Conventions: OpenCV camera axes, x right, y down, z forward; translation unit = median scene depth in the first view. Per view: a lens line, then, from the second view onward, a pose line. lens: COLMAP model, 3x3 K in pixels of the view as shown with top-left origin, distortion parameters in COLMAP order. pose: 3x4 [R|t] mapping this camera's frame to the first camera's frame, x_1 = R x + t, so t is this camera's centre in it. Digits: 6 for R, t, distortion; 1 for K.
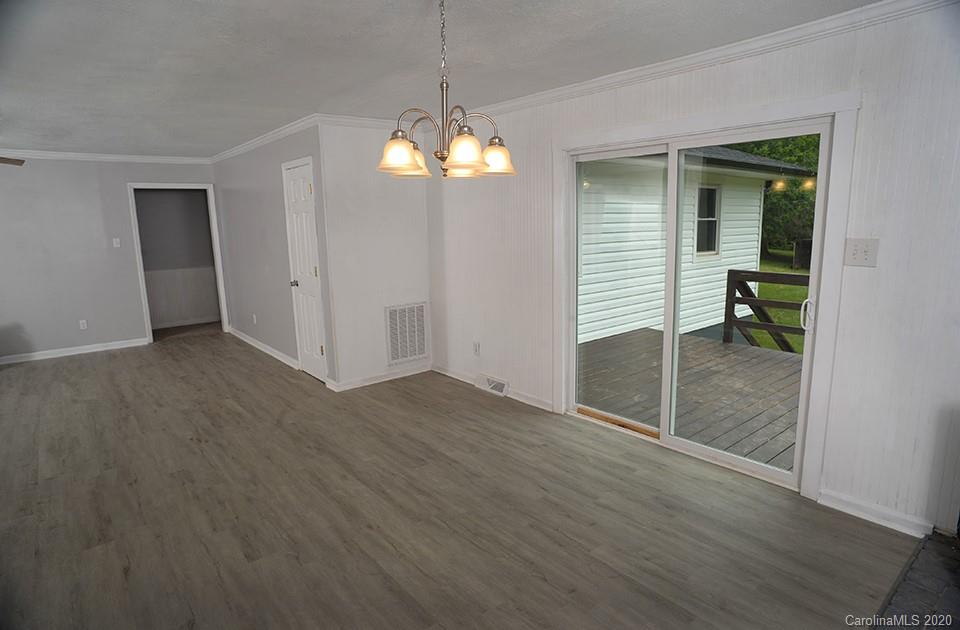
lens RADIAL K [[544.5, 0, 489.5], [0, 544.5, 313.7], [0, 0, 1]] dist [-0.084041, 0.046657]
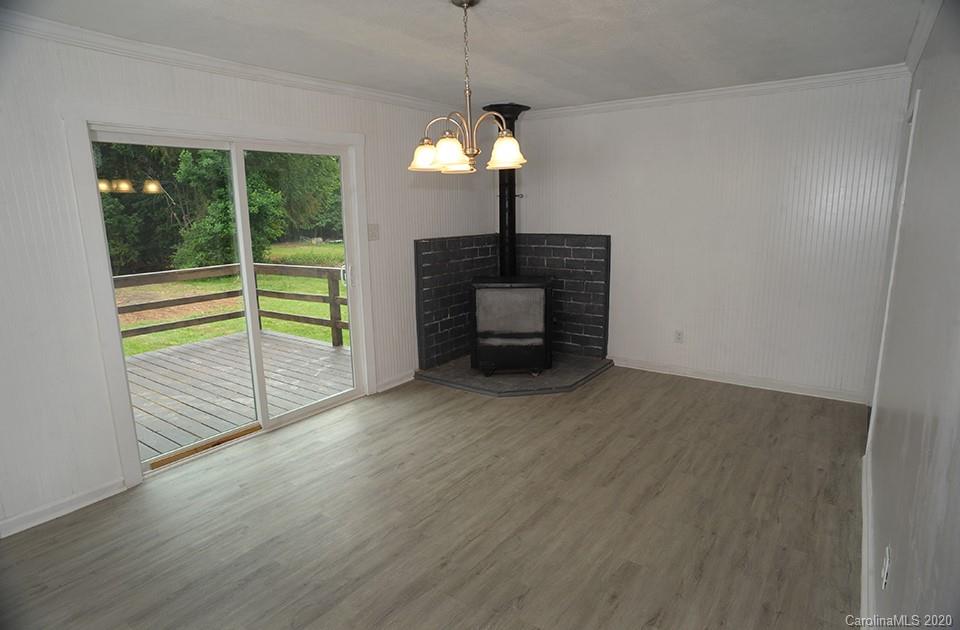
lens RADIAL K [[544.5, 0, 478.2], [0, 544.5, 318.5], [0, 0, 1]] dist [-0.084041, 0.046657]
pose [[-0.248869, -0.169897, 0.953519, -1.012537], [0.187152, 0.957504, 0.219453, -0.163534], [-0.950283, 0.233068, -0.206497, 1.054870]]
